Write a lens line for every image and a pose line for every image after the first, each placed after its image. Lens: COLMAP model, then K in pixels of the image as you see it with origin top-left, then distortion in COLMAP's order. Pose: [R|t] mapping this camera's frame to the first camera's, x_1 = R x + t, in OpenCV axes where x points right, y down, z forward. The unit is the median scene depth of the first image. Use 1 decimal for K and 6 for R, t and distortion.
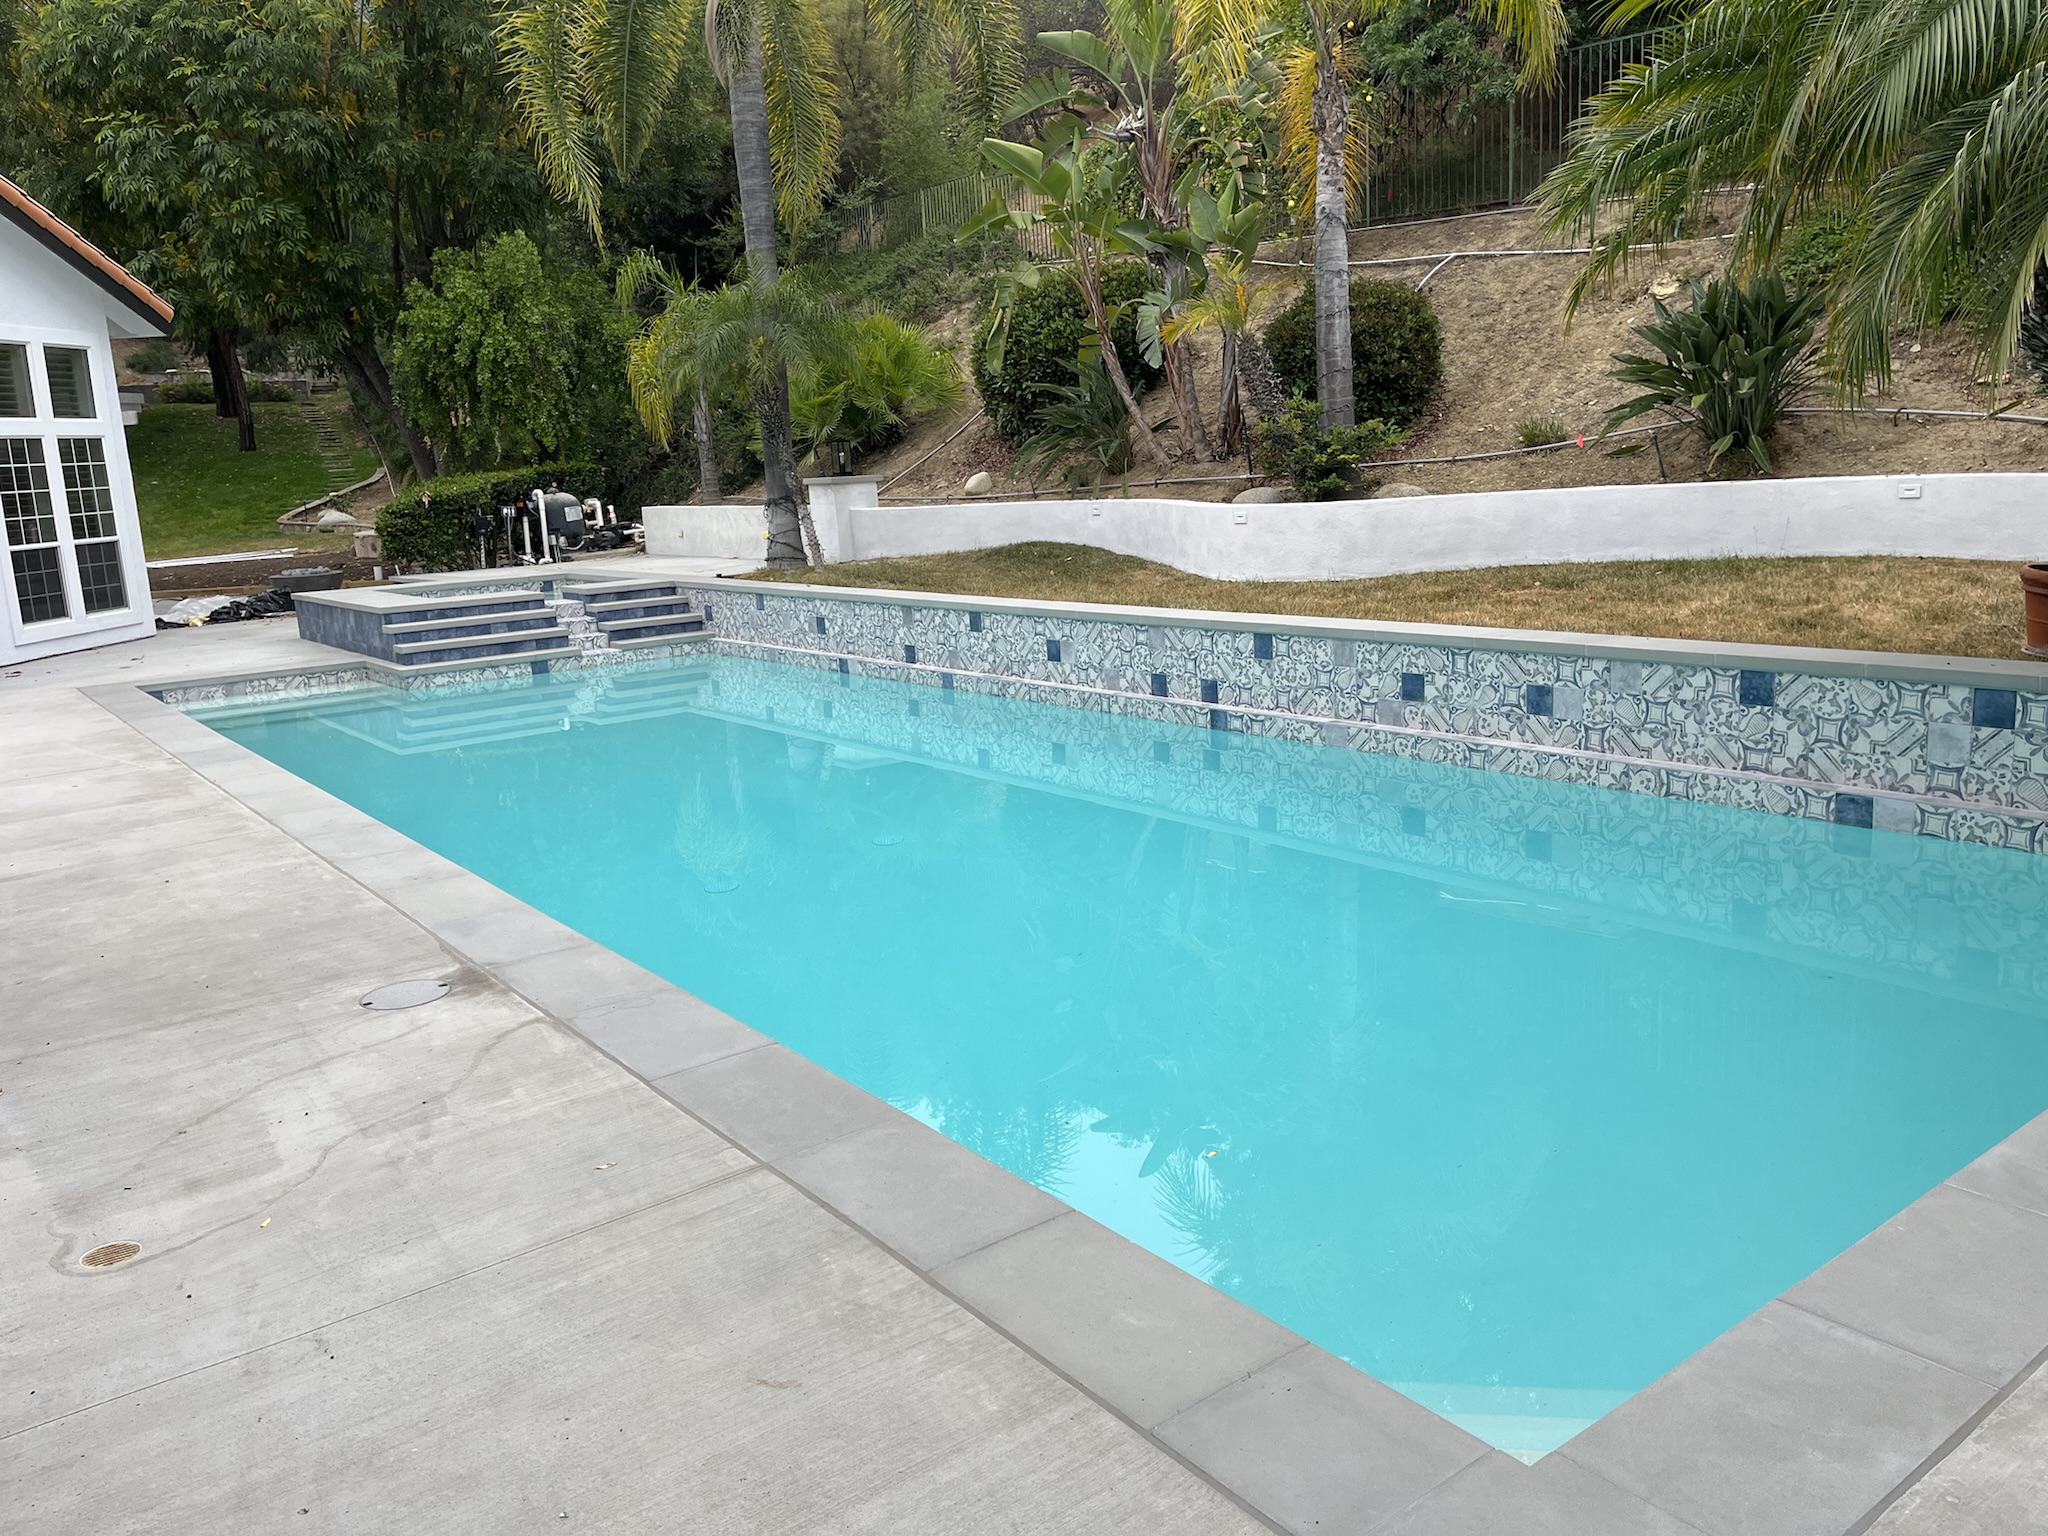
lens RADIAL K [[1535.7, 0, 1024.3], [0, 1535.7, 765.4], [0, 0, 1]] dist [0.071904, -0.081827]
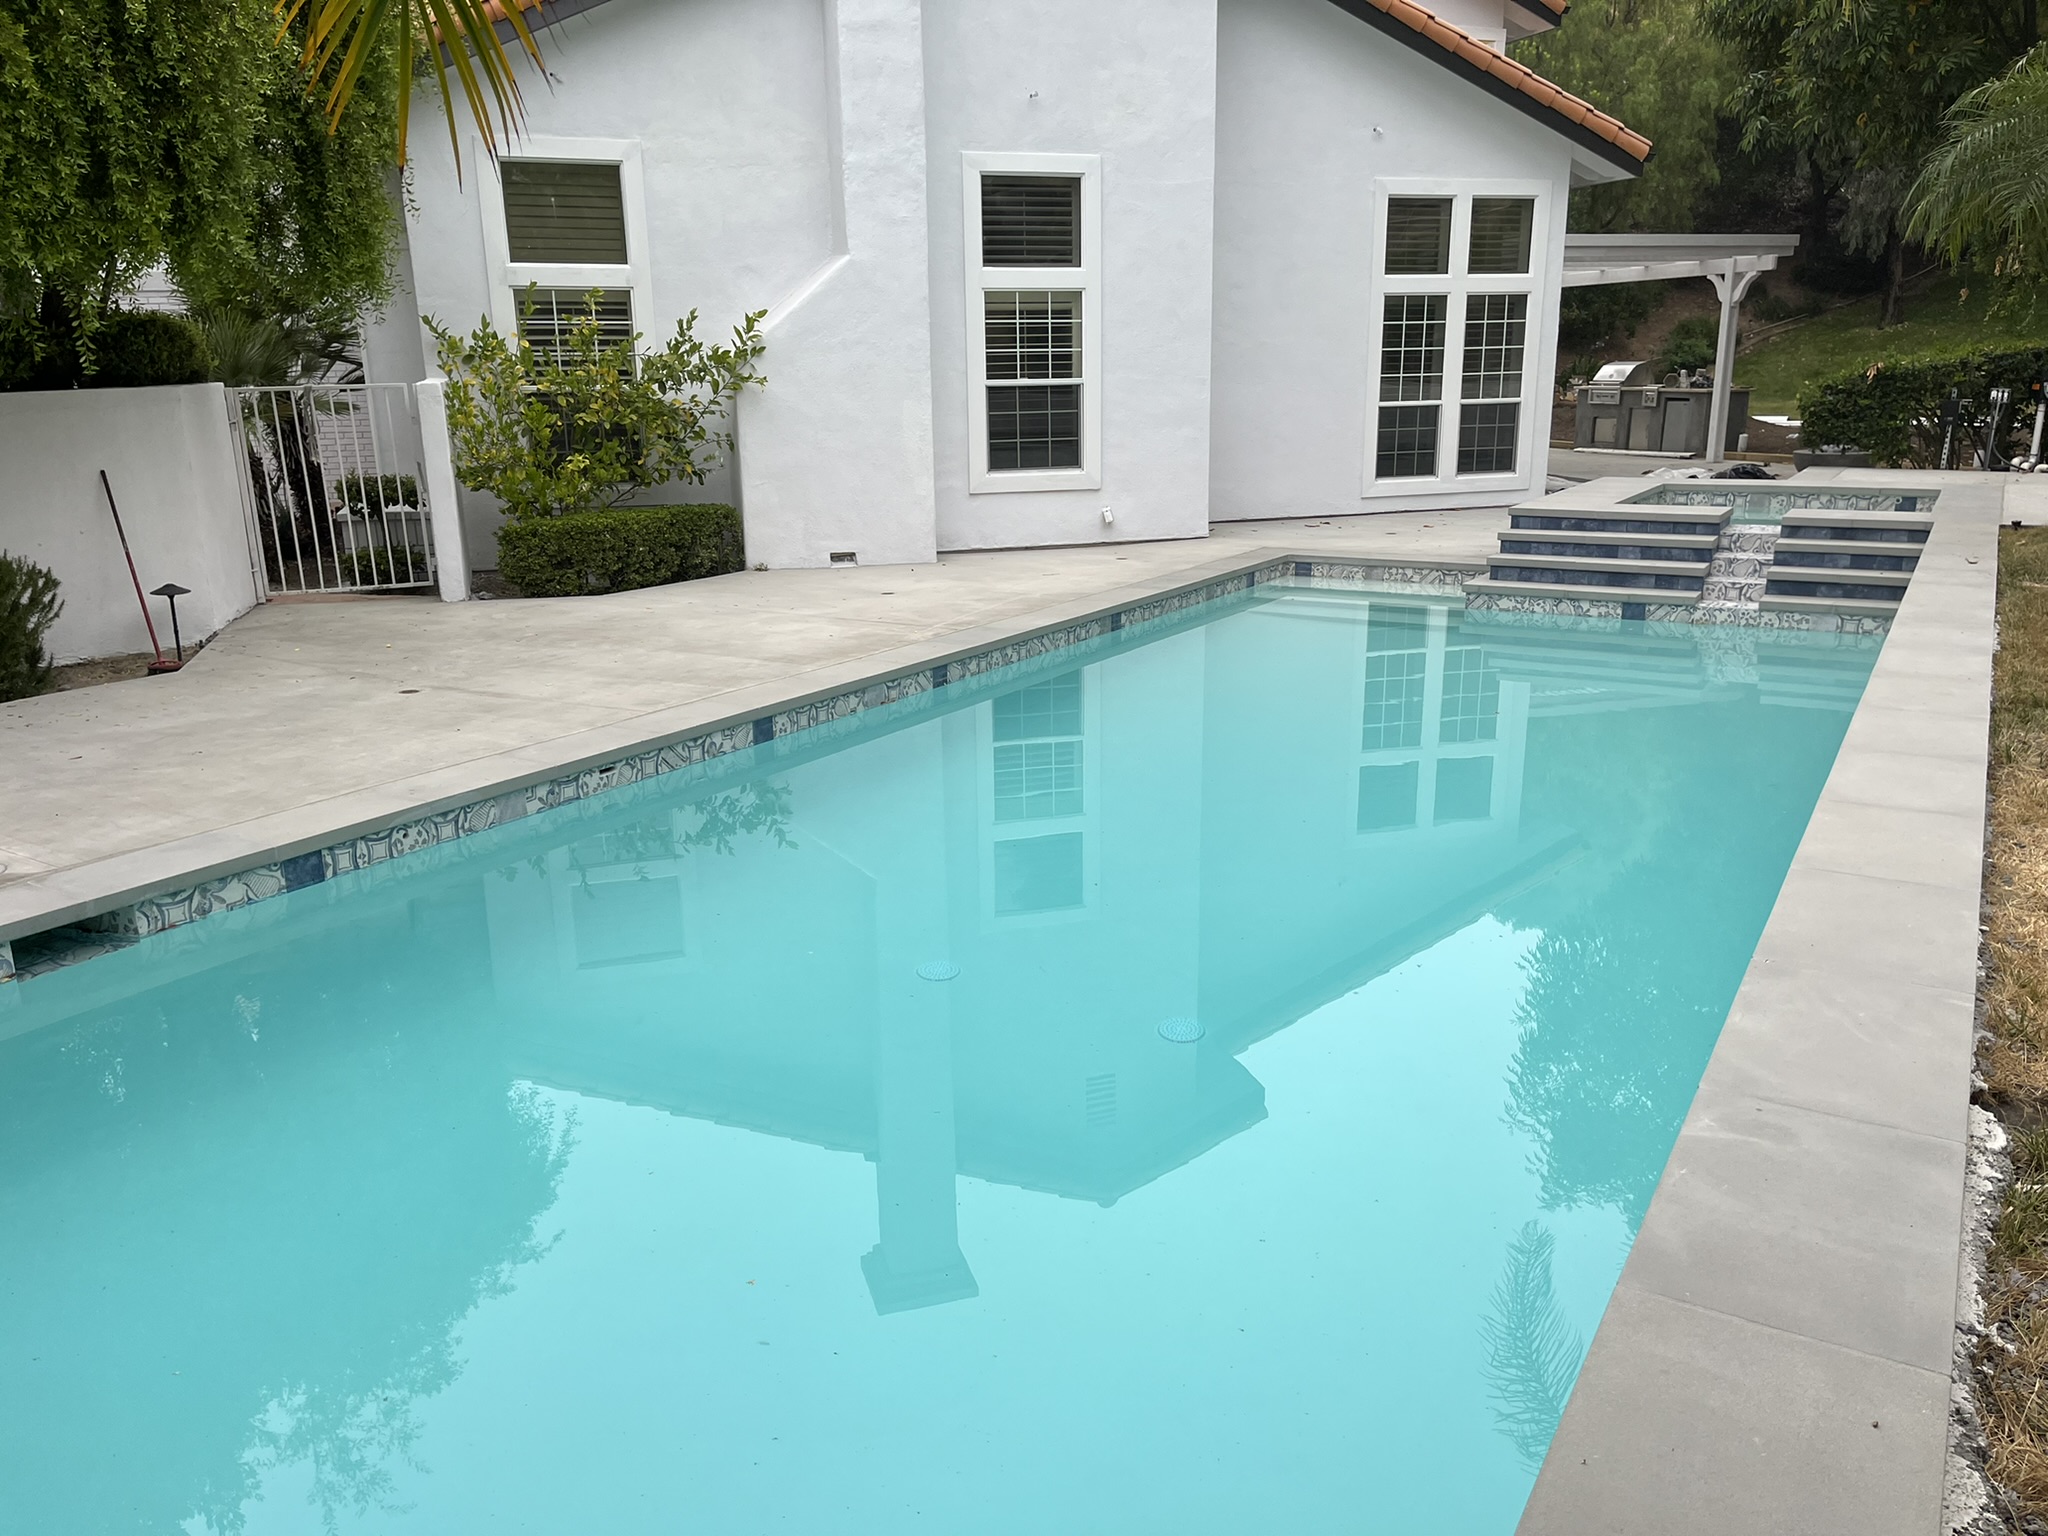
lens RADIAL K [[1530.9, 0, 1030.9], [0, 1530.9, 794.7], [0, 0, 1]] dist [0.069508, -0.075108]
pose [[0.373149, 0.299860, -0.877977, 0.284454], [-0.190588, 0.950922, 0.243771, -0.108931], [0.907985, 0.076368, 0.411985, 0.423103]]
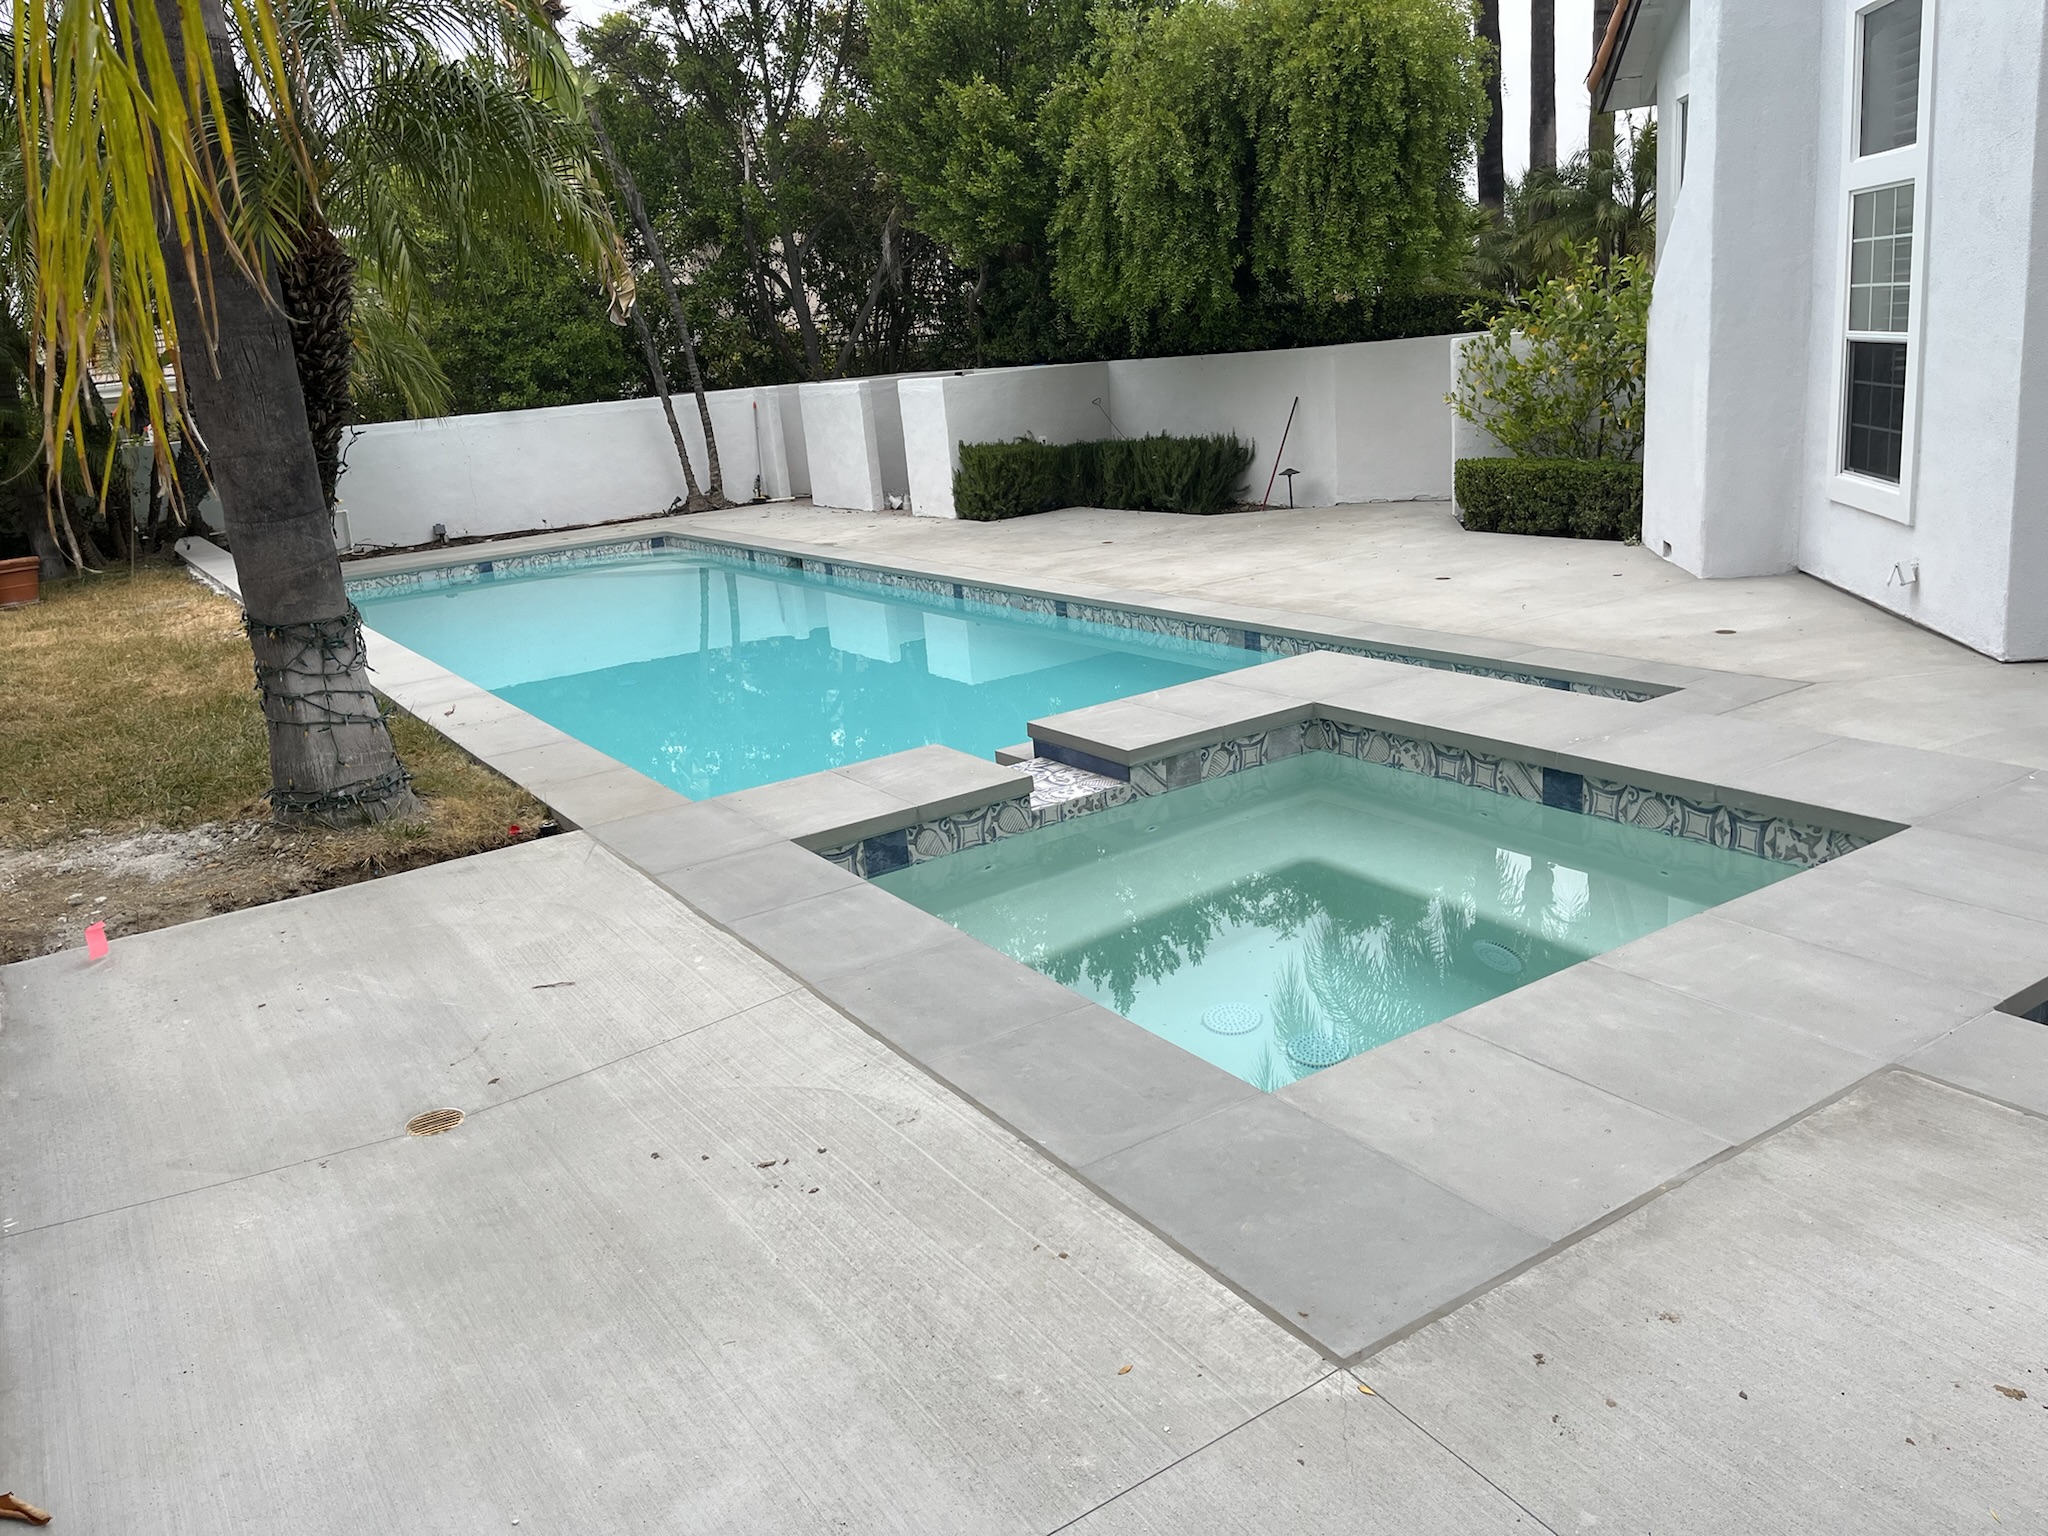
lens RADIAL K [[1525.2, 0, 1010.3], [0, 1525.2, 758.9], [0, 0, 1]] dist [0.071141, -0.086590]
pose [[-0.986368, 0.116905, 0.115804, -0.375407], [0.156402, 0.884786, 0.438967, -0.293569], [-0.051144, 0.451096, -0.891009, 1.445361]]
